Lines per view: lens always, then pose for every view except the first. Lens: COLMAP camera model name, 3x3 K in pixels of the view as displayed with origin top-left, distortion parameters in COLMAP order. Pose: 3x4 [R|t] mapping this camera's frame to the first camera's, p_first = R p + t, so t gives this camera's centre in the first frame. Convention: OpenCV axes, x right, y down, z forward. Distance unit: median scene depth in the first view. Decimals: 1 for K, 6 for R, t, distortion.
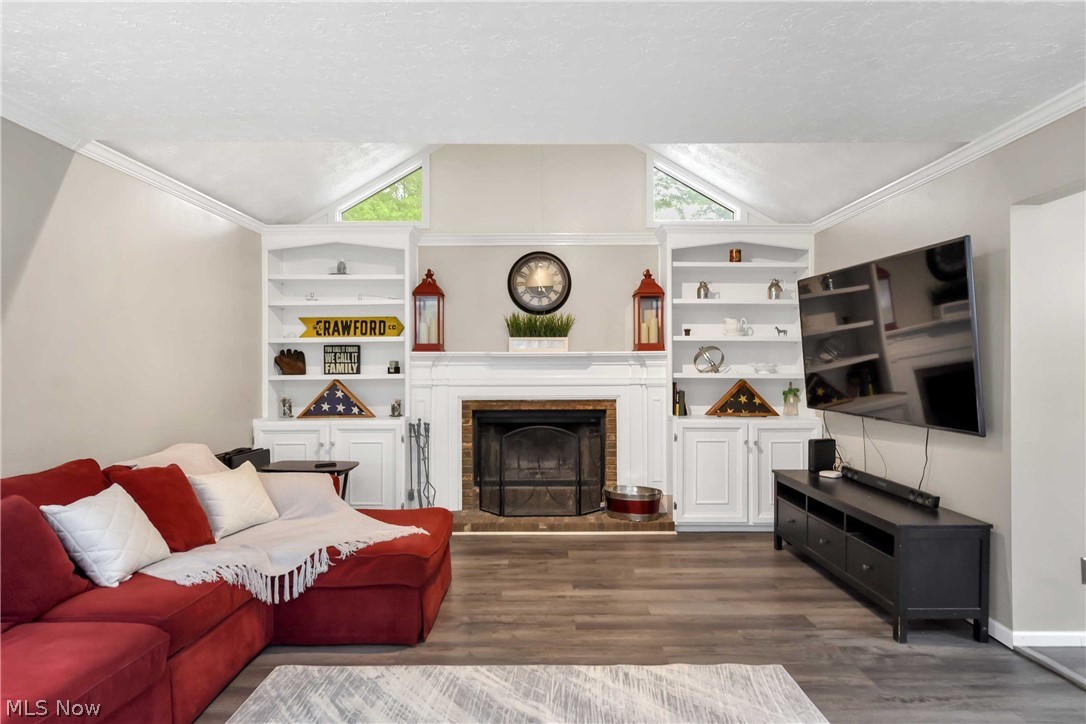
lens RADIAL K [[603.2, 0, 545.5], [0, 603.2, 365.1], [0, 0, 1]] dist [0.012498, -0.000031]
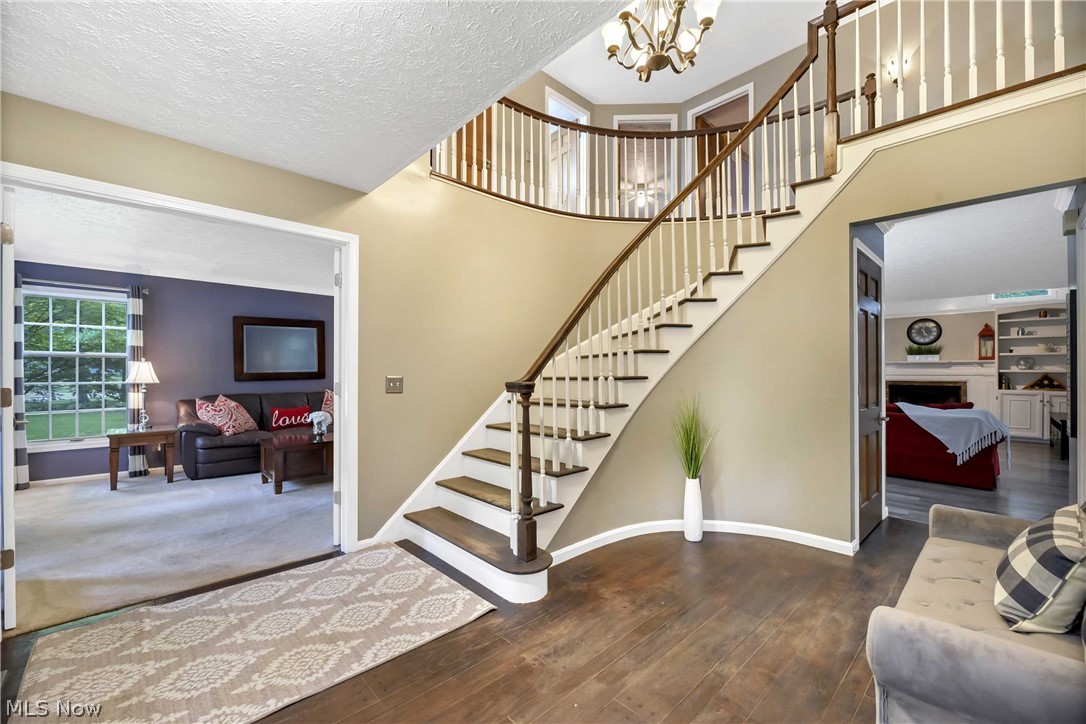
lens RADIAL K [[447.1, 0, 543.0], [0, 447.1, 362.0], [0, 0, 1]] dist [-0.001370, -0.000316]
pose [[0.677408, -0.015306, -0.735448, 0.274644], [0.007335, 0.999874, -0.014053, -0.005476], [0.735571, 0.004125, 0.677435, -1.323451]]
